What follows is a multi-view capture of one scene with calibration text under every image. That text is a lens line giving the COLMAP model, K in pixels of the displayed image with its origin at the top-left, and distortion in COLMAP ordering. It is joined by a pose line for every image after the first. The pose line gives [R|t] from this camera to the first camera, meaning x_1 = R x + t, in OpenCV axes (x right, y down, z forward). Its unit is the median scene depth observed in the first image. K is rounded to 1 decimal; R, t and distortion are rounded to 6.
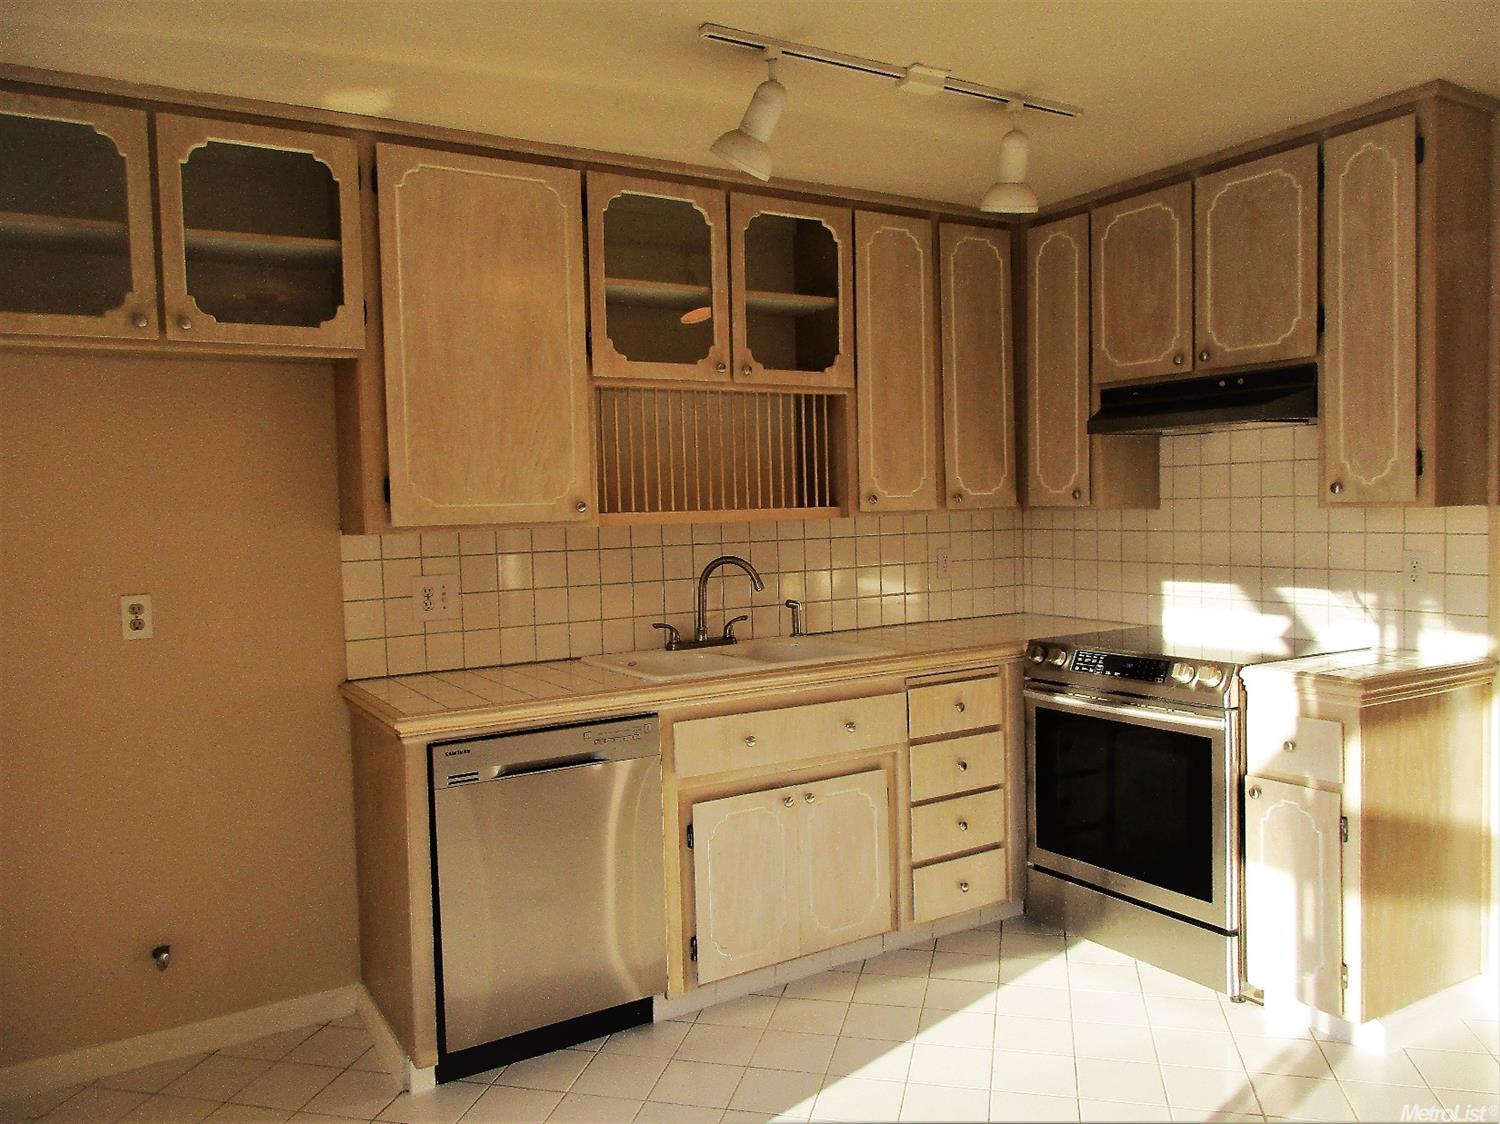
lens RADIAL K [[1107.5, 0, 750.0], [0, 1107.5, 562.0], [0, 0, 1]] dist [-0.007427, 0.003800]
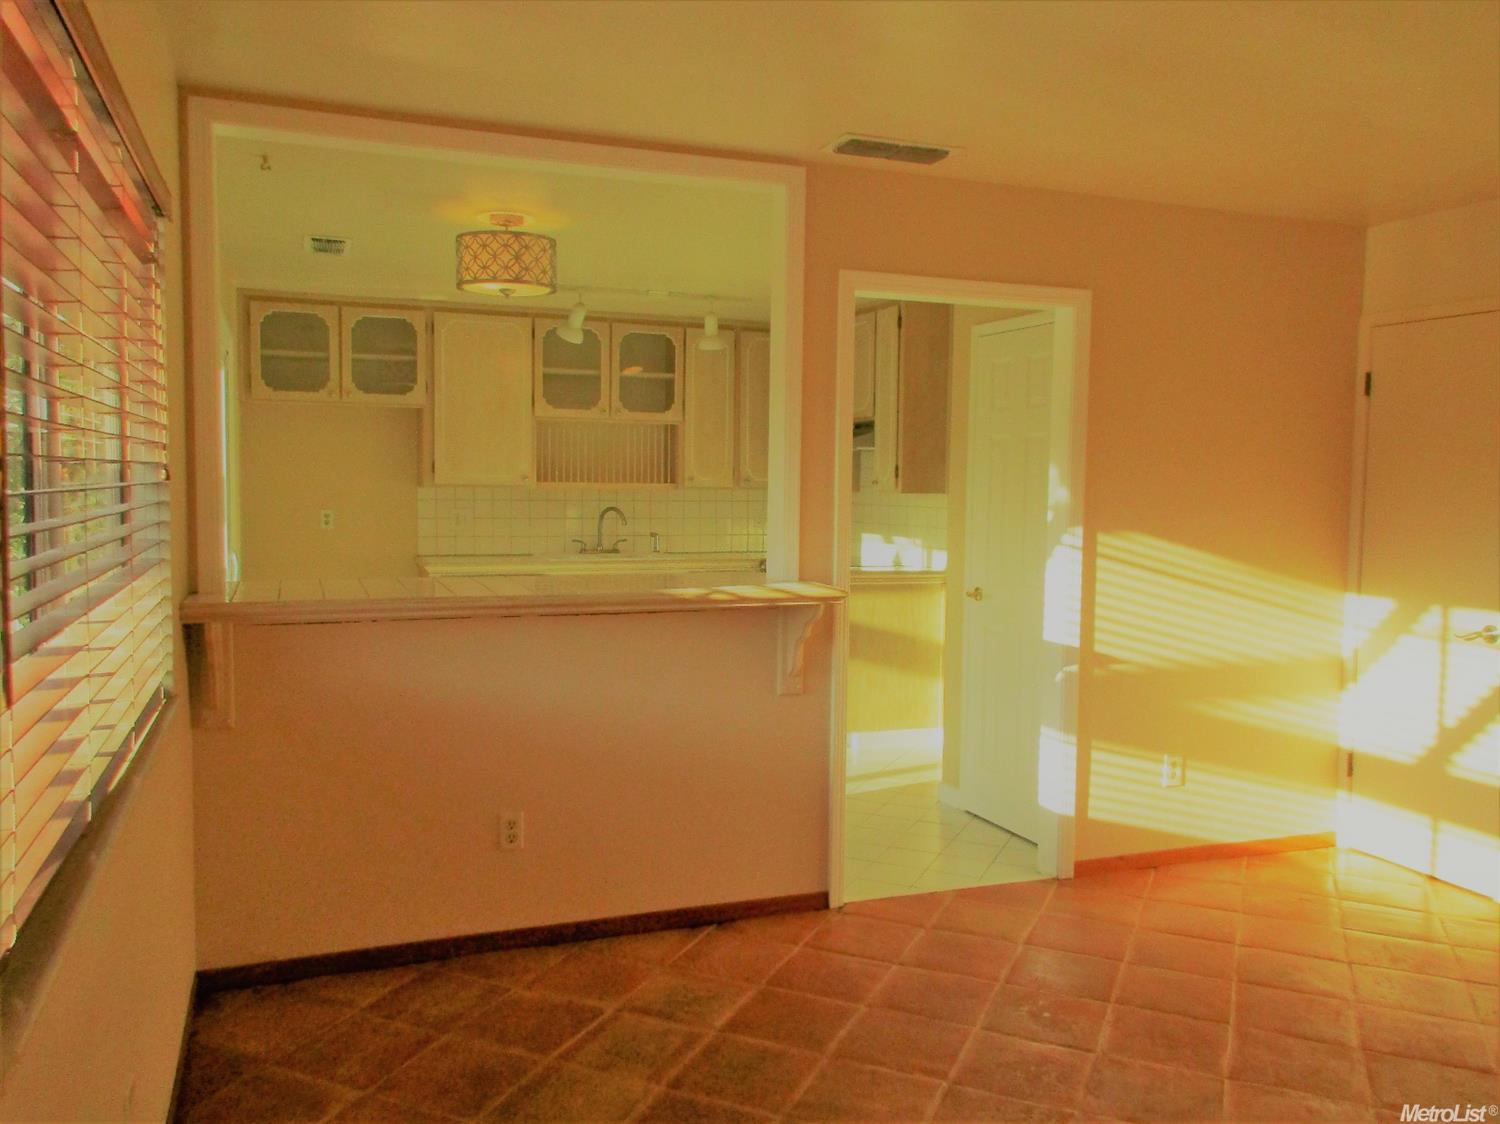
lens RADIAL K [[1174.9, 0, 750.0], [0, 1174.9, 562.0], [0, 0, 1]] dist [0.011975, -0.017828]
pose [[0.984405, 0.049403, -0.168835, 0.641841], [-0.046837, 0.998719, 0.019150, 0.045588], [0.169565, -0.010943, 0.985458, -1.111676]]
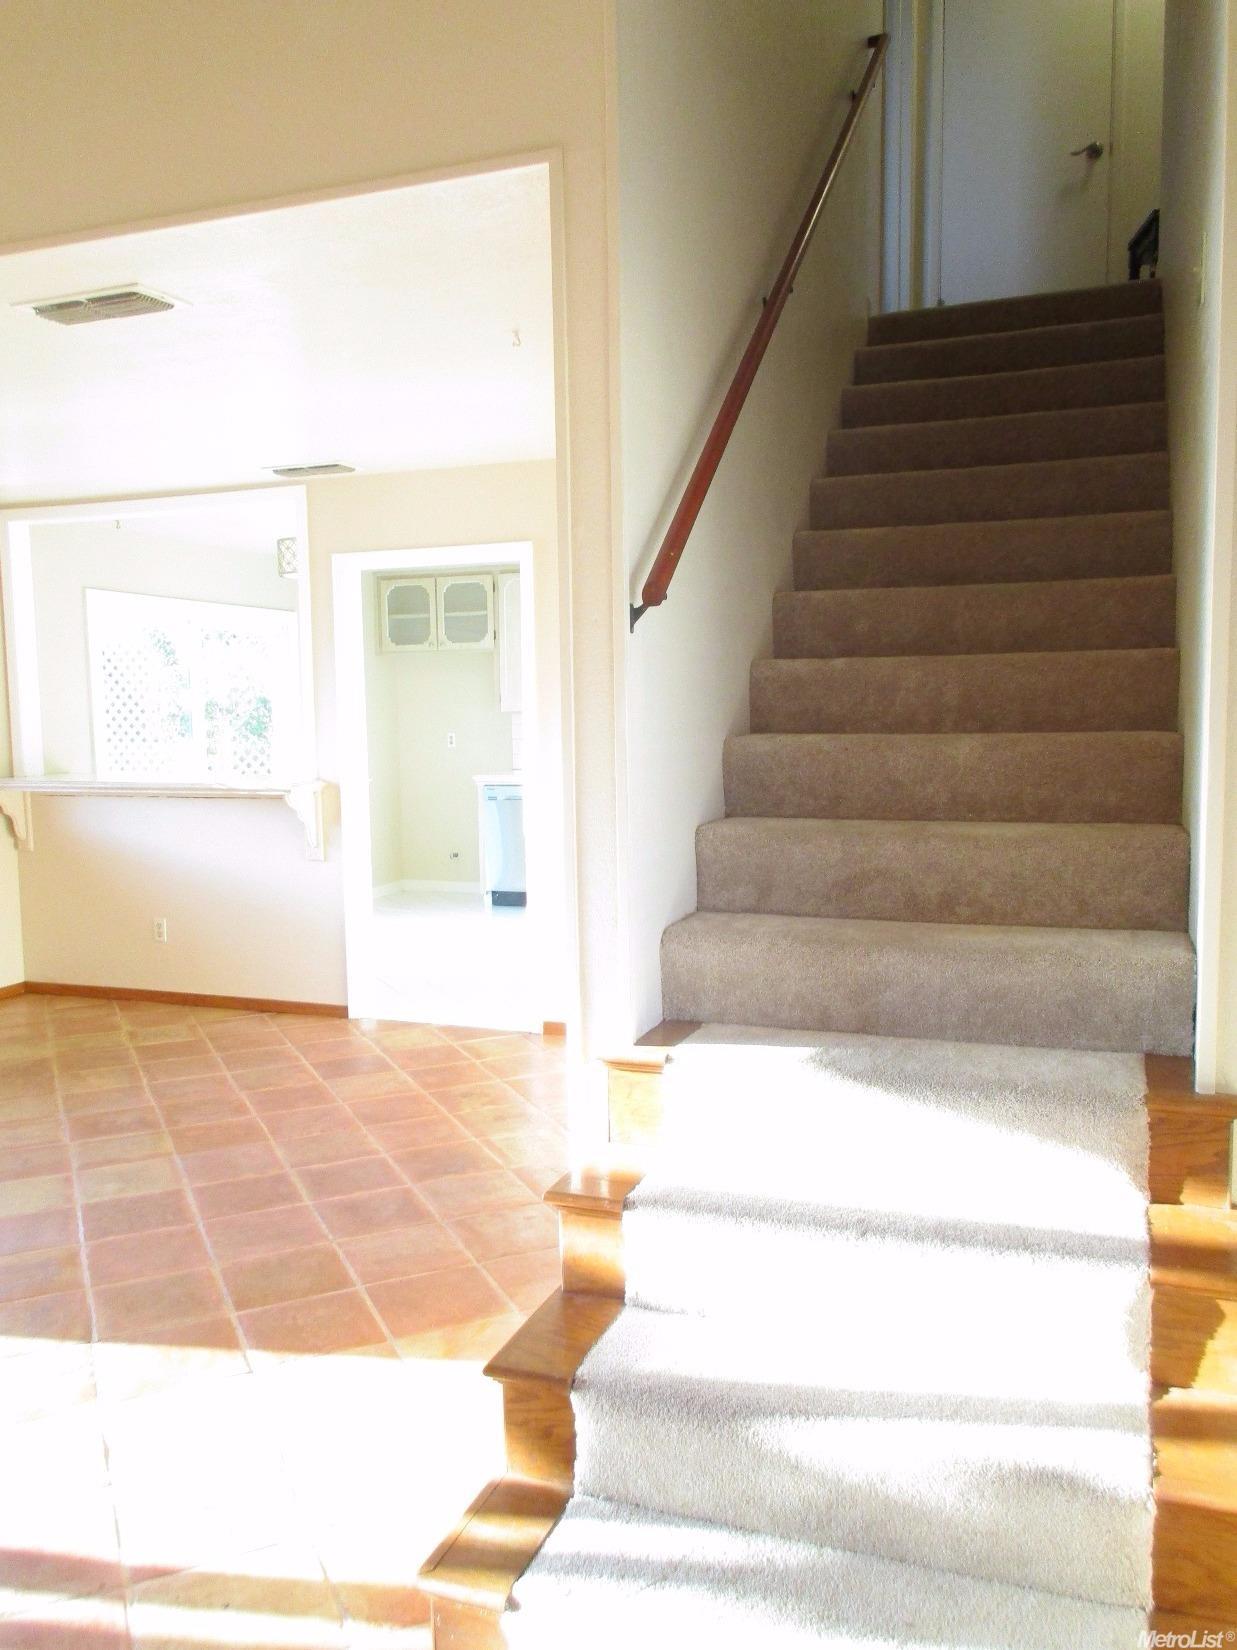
lens RADIAL K [[1292.4, 0, 618.5], [0, 1292.4, 825.0], [0, 0, 1]] dist [0.011975, -0.017828]
pose [[0.621598, 0.082508, -0.778979, 2.192639], [-0.040444, 0.996491, 0.073273, 0.002739], [0.782292, -0.014041, 0.622754, -0.725141]]
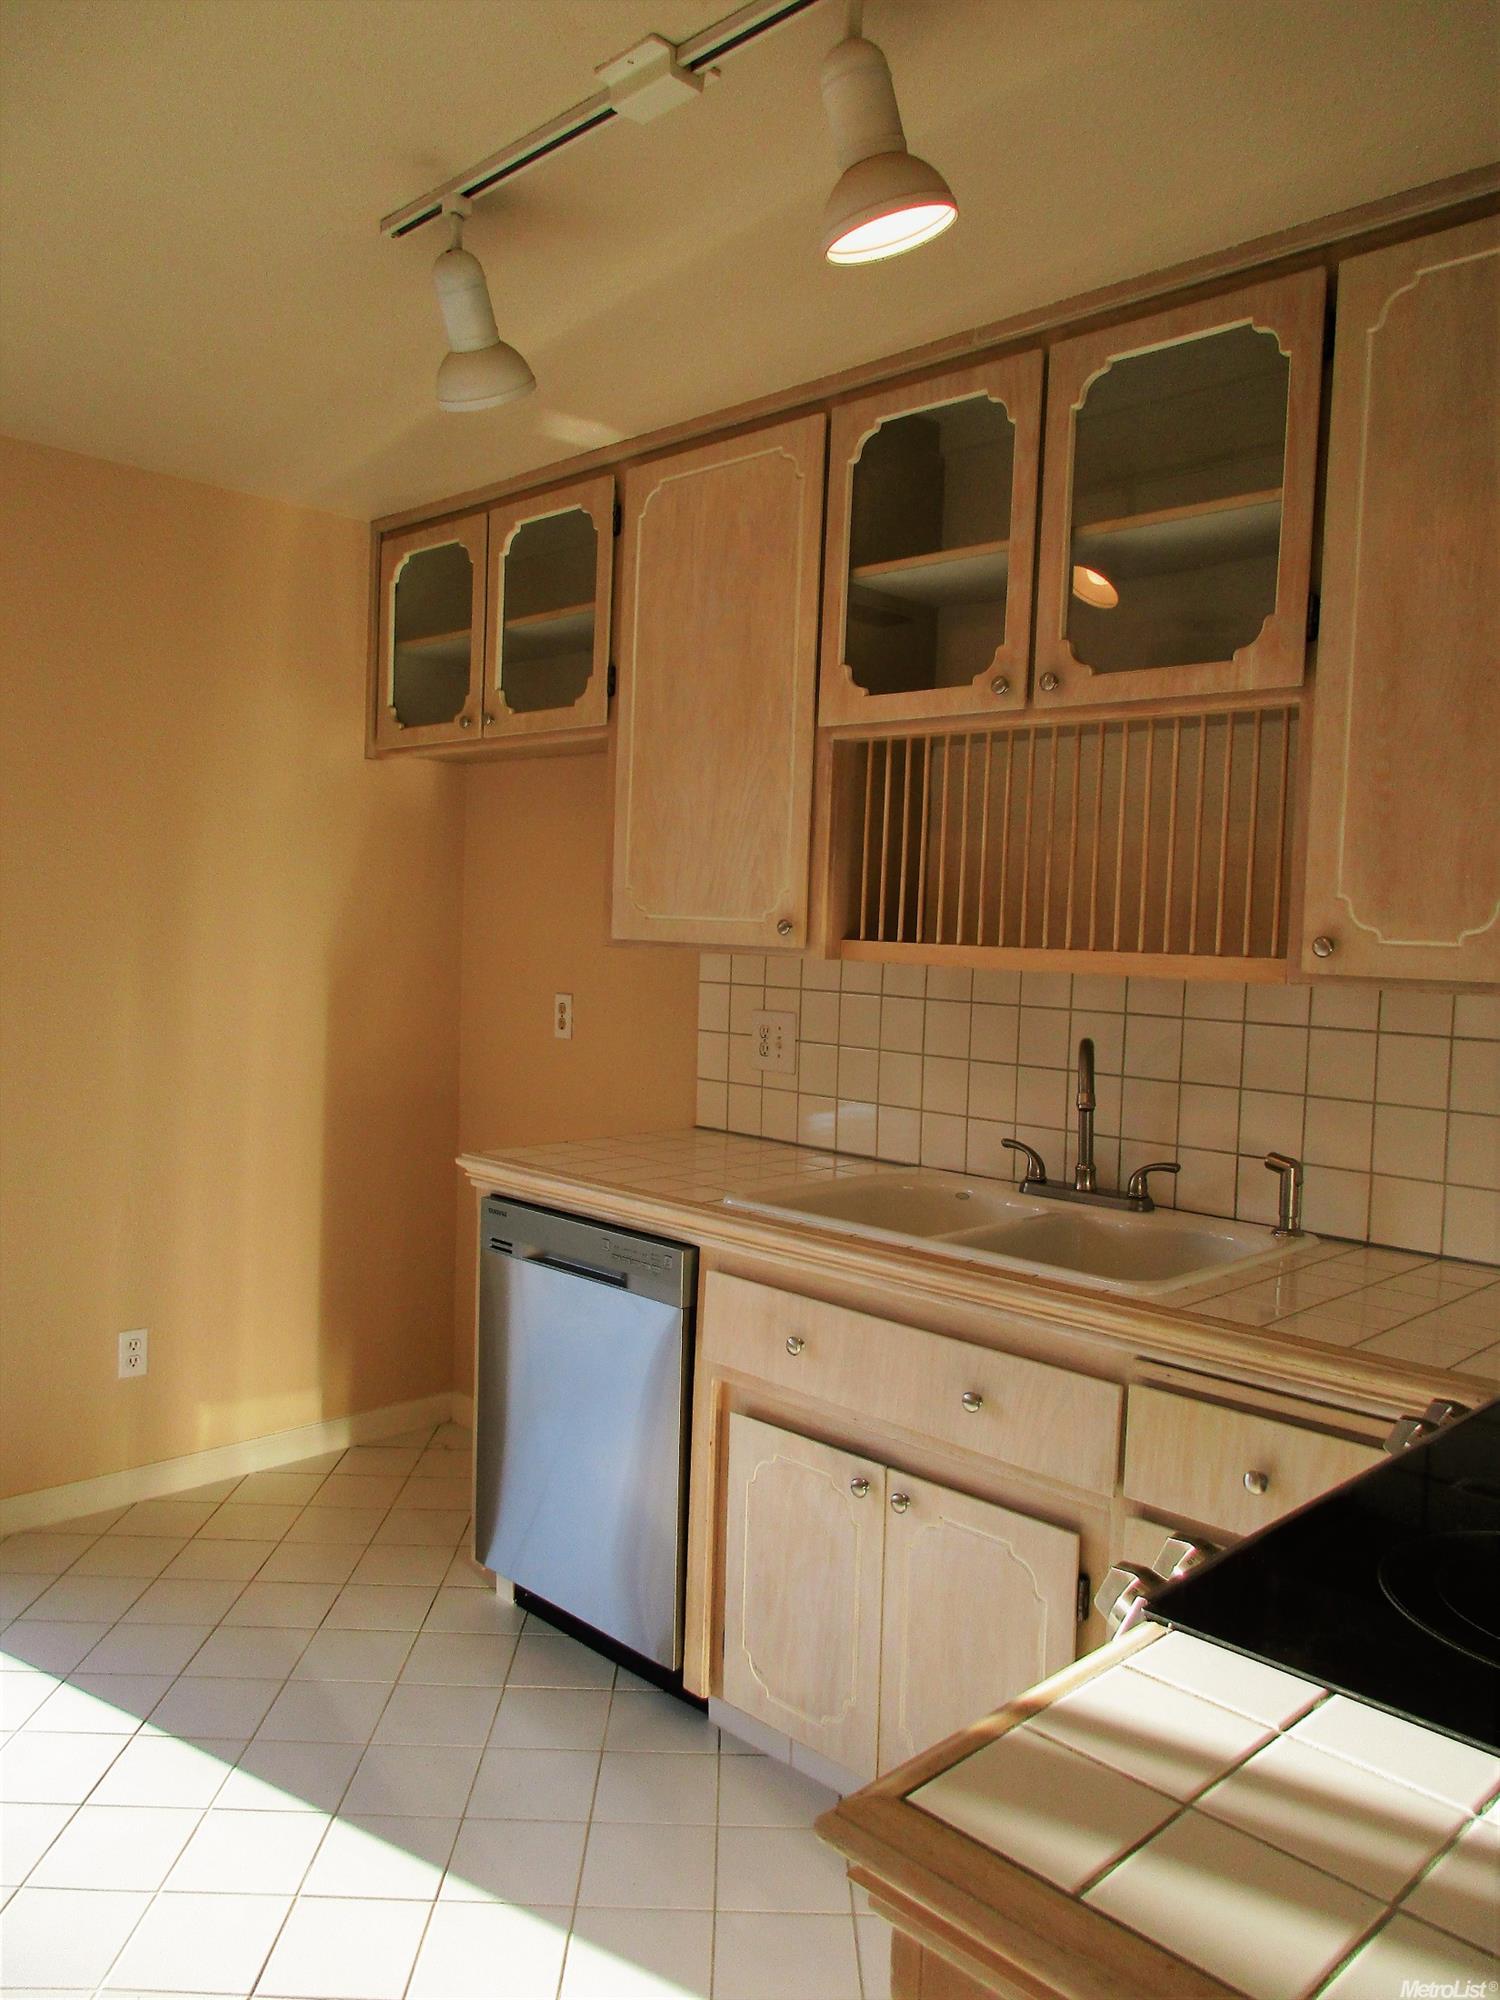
lens RADIAL K [[1476.7, 0, 750.0], [0, 1476.7, 1000.0], [0, 0, 1]] dist [-0.007427, 0.003800]
pose [[0.246485, 0.089477, -0.965007, 0.691184], [-0.088278, 0.993662, 0.069586, -0.064970], [0.965118, 0.068037, 0.252822, 0.745802]]
